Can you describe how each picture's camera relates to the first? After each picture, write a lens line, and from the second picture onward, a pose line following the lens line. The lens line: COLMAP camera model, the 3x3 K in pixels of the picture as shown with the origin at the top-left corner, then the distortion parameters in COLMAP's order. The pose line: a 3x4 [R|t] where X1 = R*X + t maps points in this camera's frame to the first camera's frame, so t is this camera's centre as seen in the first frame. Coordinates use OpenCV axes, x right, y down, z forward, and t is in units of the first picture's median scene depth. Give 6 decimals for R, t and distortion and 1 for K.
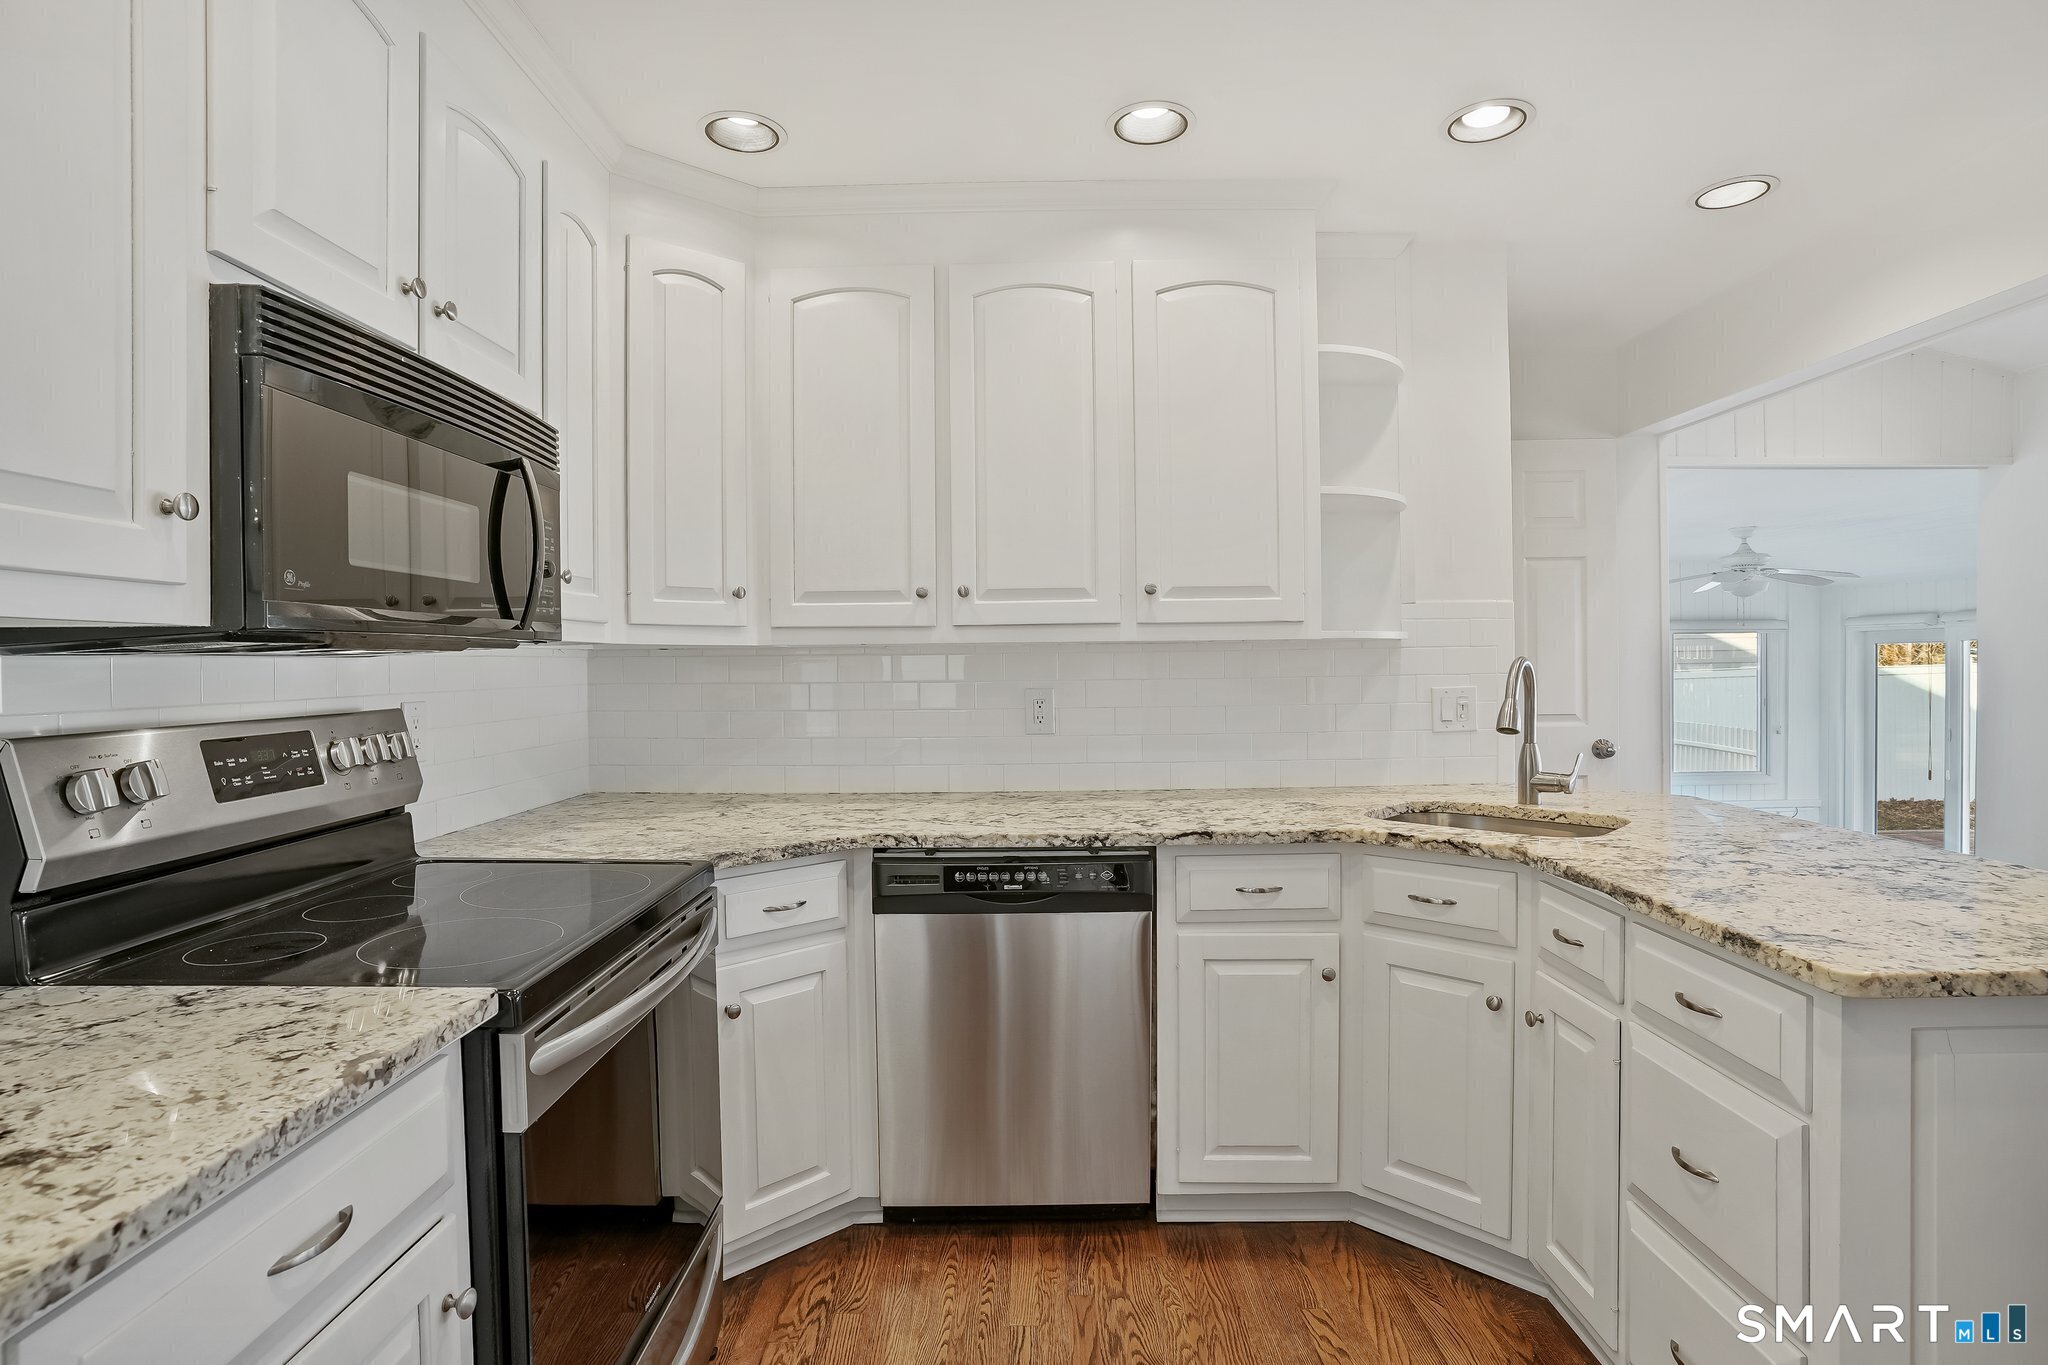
lens RADIAL K [[1023.6, 0, 1019.3], [0, 1023.6, 649.2], [0, 0, 1]] dist [-0.068991, 0.024004]
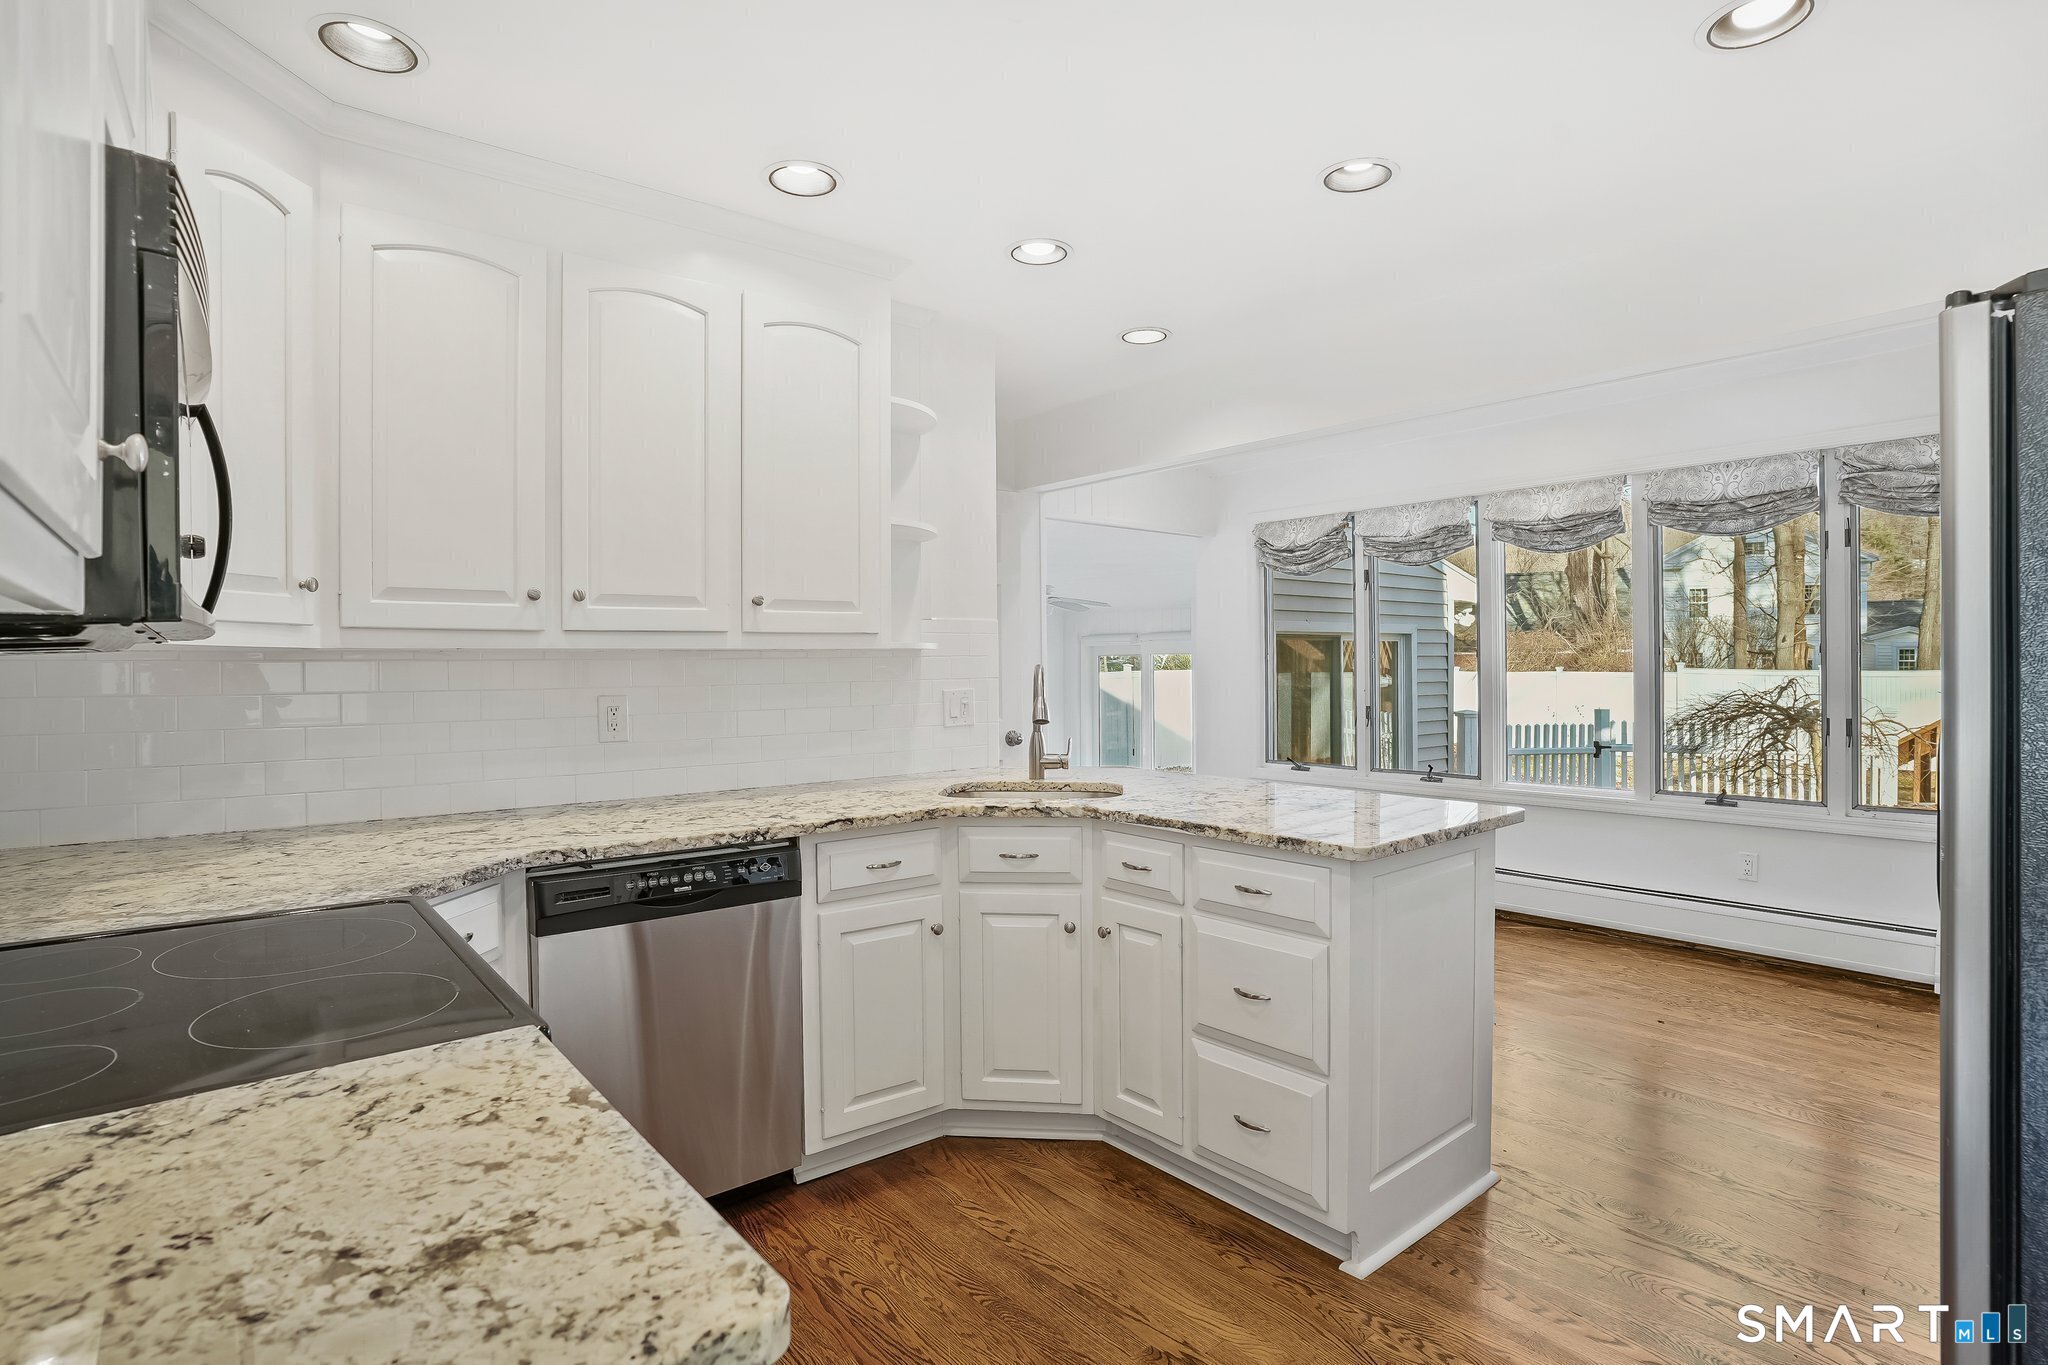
lens RADIAL K [[1023.6, 0, 1025.4], [0, 1023.6, 635.8], [0, 0, 1]] dist [-0.068991, 0.024004]
pose [[0.767010, 0.021134, 0.641287, -0.403890], [-0.008735, 0.999709, -0.022499, -0.000133], [-0.641576, 0.011655, 0.766971, 0.003009]]
